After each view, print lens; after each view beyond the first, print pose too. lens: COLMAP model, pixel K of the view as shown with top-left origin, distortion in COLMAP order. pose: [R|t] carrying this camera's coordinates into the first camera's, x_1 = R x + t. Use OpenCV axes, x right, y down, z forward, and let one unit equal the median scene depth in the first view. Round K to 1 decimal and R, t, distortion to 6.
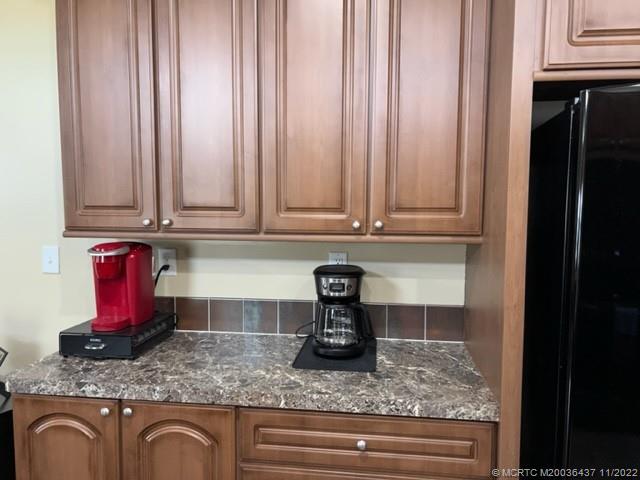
lens RADIAL K [[640.0, 0, 302.8], [0, 640.0, 239.7], [0, 0, 1]] dist [0.064736, -0.450789]
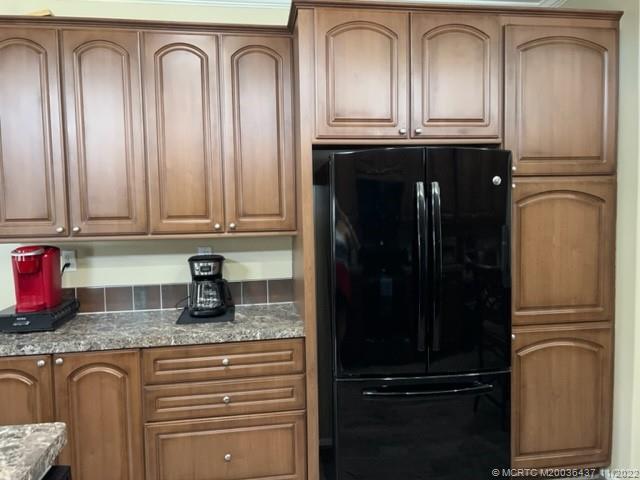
lens RADIAL K [[476.4, 0, 318.0], [0, 476.4, 237.4], [0, 0, 1]] dist [0.073635, -0.083450]
pose [[0.957656, -0.040596, 0.285037, -0.011584], [0.040799, 0.999154, 0.005228, 0.006815], [-0.285008, 0.006622, 0.958502, -0.155200]]
